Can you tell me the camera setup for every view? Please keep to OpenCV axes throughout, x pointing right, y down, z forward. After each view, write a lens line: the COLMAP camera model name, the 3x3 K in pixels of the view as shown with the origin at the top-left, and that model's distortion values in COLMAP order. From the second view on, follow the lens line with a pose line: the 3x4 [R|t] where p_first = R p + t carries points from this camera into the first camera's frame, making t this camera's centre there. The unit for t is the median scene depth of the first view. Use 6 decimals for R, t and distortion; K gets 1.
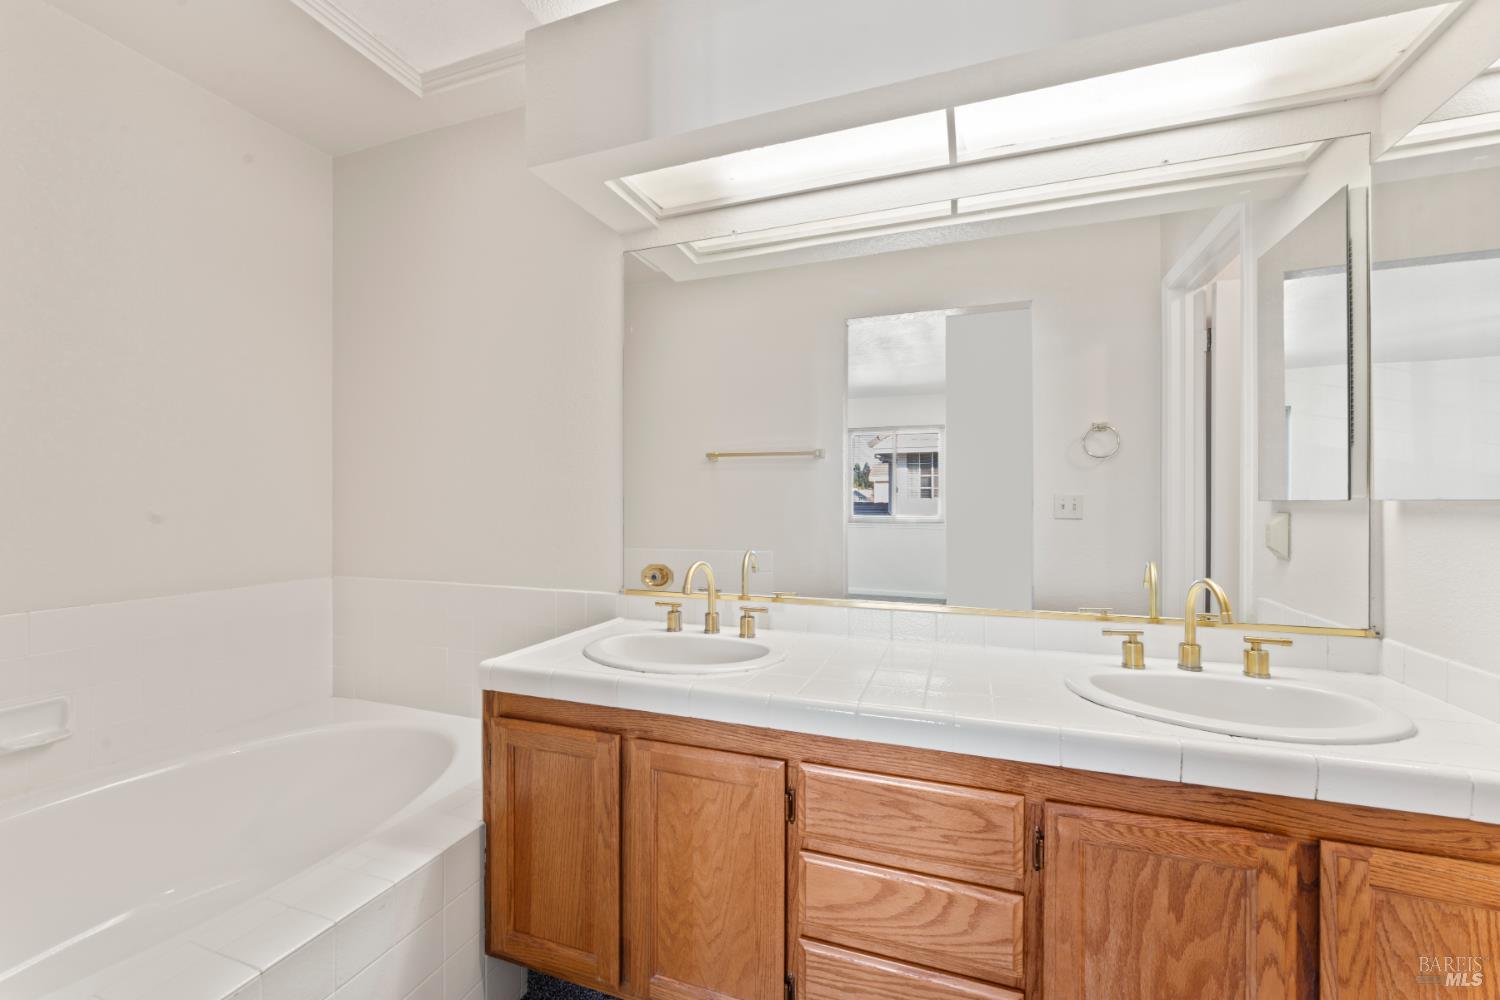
lens RADIAL K [[599.7, 0, 753.8], [0, 599.7, 503.5], [0, 0, 1]] dist [-0.001505, -0.000234]
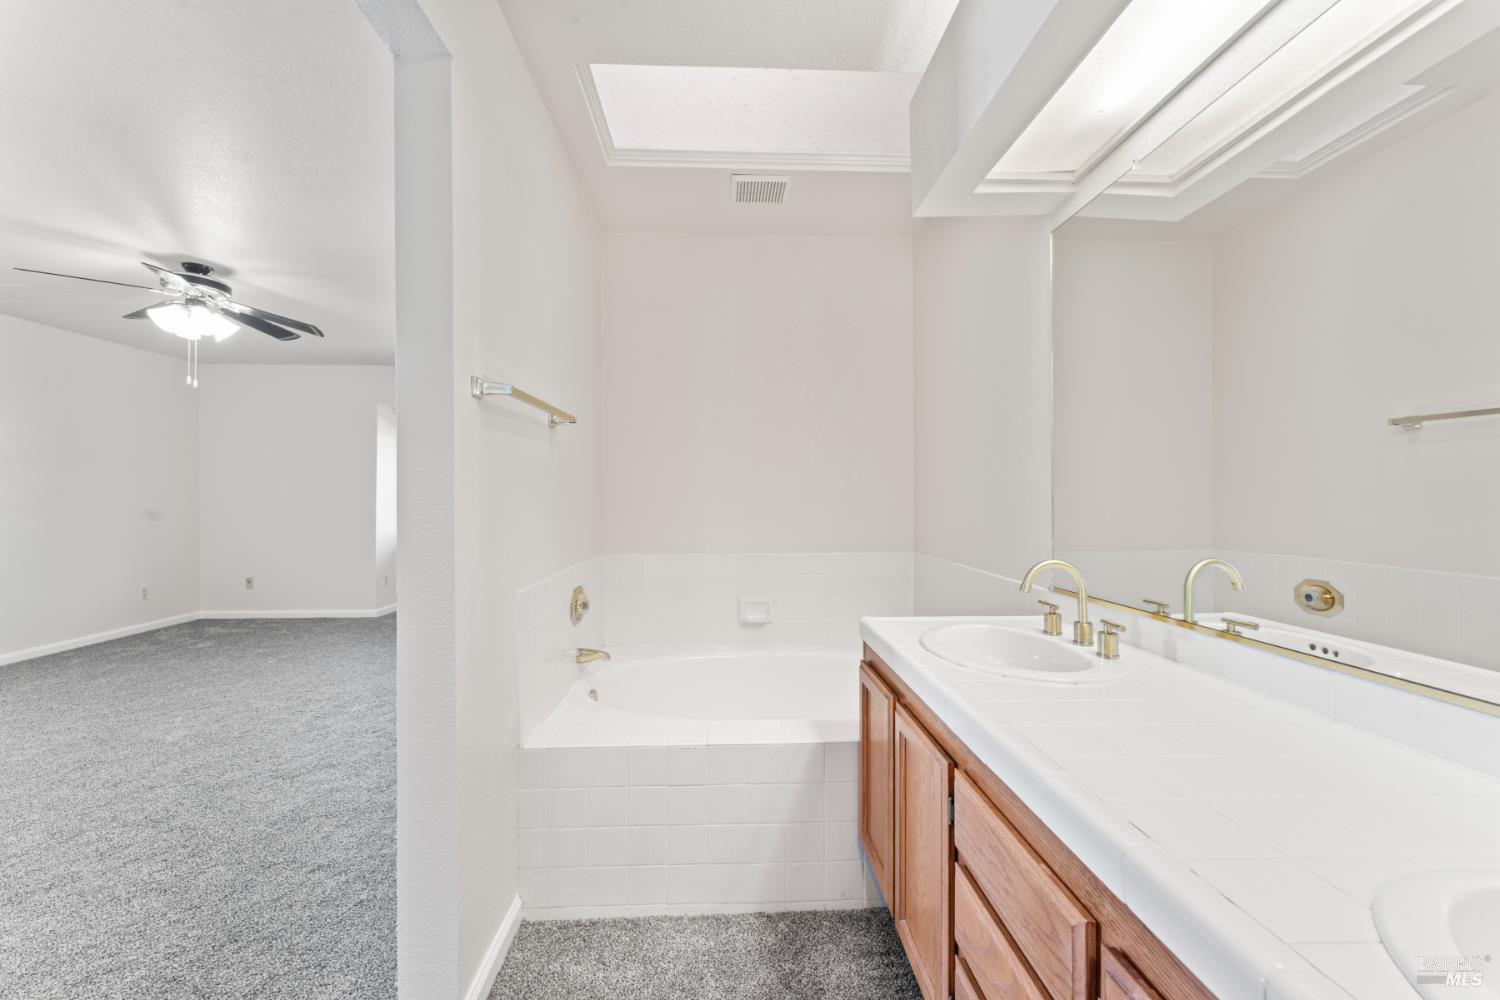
lens RADIAL K [[599.7, 0, 748.9], [0, 599.7, 491.4], [0, 0, 1]] dist [-0.001505, -0.000234]
pose [[0.374191, -0.013453, -0.927254, 0.544902], [0.003647, 0.999908, -0.013035, 0.002736], [0.927345, 0.001496, 0.374205, 0.221660]]
